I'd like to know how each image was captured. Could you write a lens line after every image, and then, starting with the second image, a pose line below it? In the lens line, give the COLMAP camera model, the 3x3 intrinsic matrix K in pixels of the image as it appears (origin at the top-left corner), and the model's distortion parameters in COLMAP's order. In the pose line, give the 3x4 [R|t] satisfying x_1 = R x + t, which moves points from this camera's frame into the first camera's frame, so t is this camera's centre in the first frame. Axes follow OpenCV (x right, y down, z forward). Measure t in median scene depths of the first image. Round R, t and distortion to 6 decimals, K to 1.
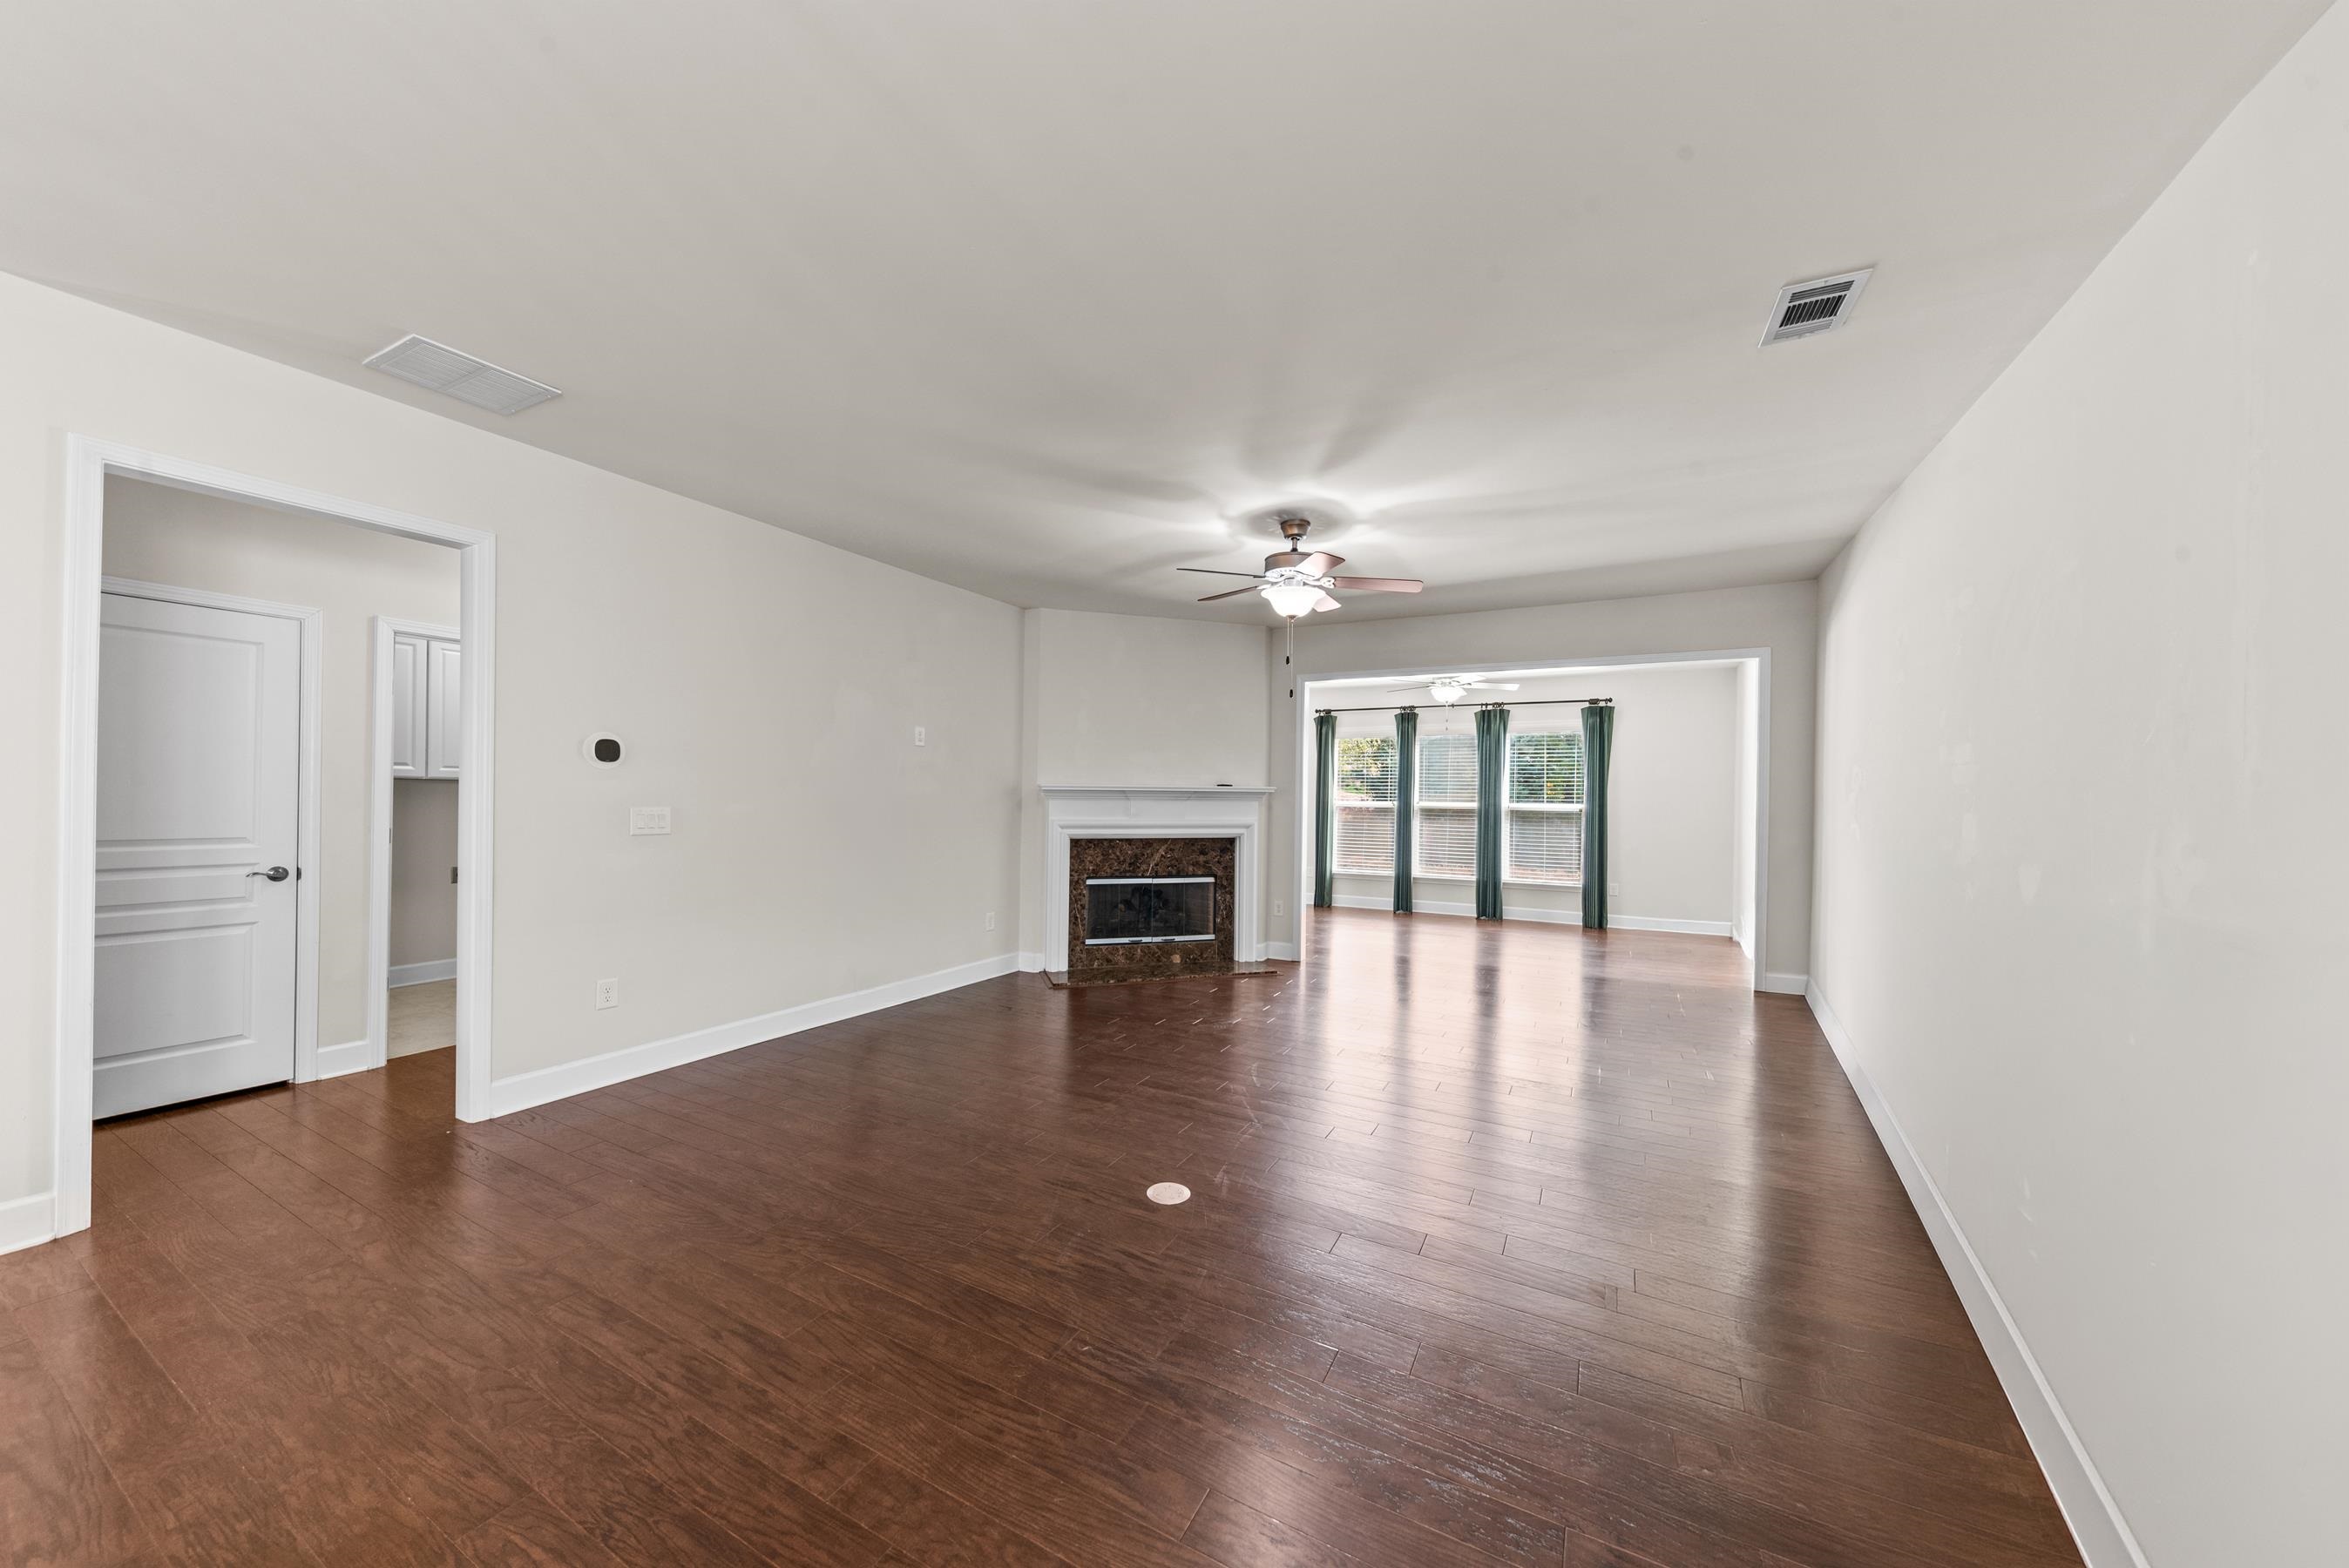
lens RADIAL K [[814.0, 0, 1176.5], [0, 814.0, 799.4], [0, 0, 1]] dist [-0.000799, -0.000319]
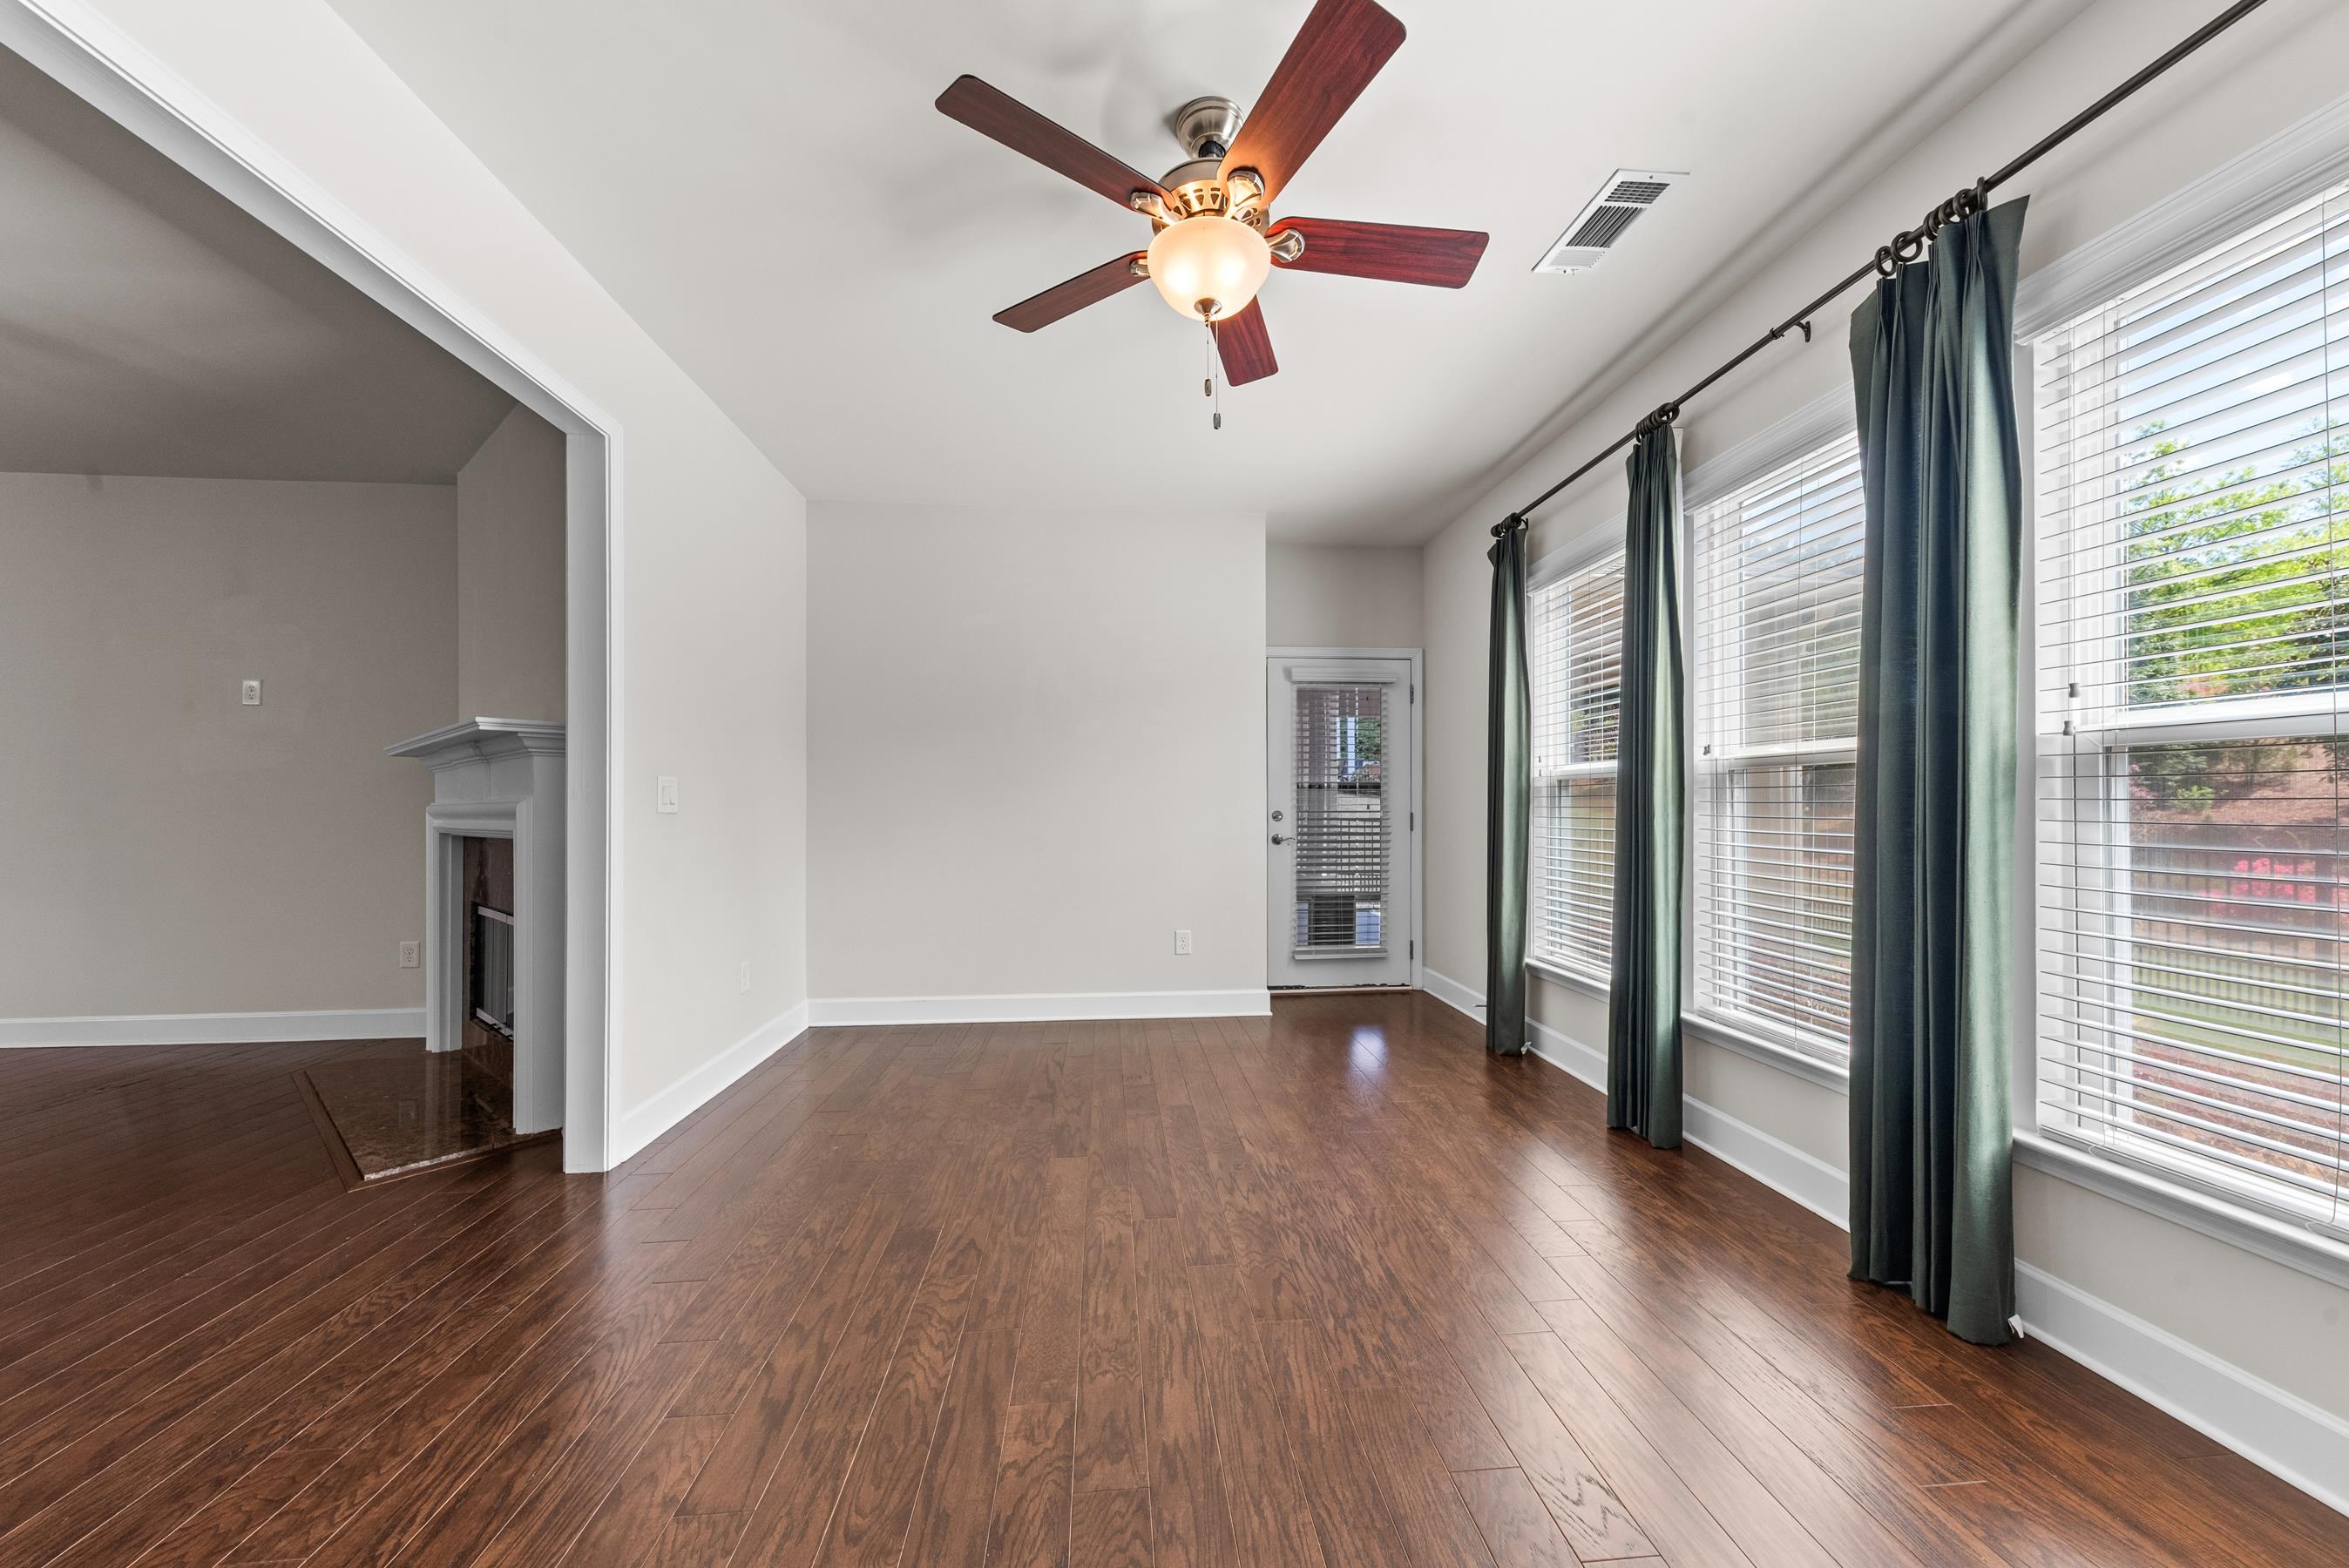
lens RADIAL K [[814.0, 0, 1176.5], [0, 814.0, 799.4], [0, 0, 1]] dist [-0.000799, -0.000319]
pose [[0.583152, -0.021116, -0.812088, 0.680069], [0.010785, 0.999775, -0.018252, 0.038252], [0.812291, 0.001886, 0.583249, 1.080309]]
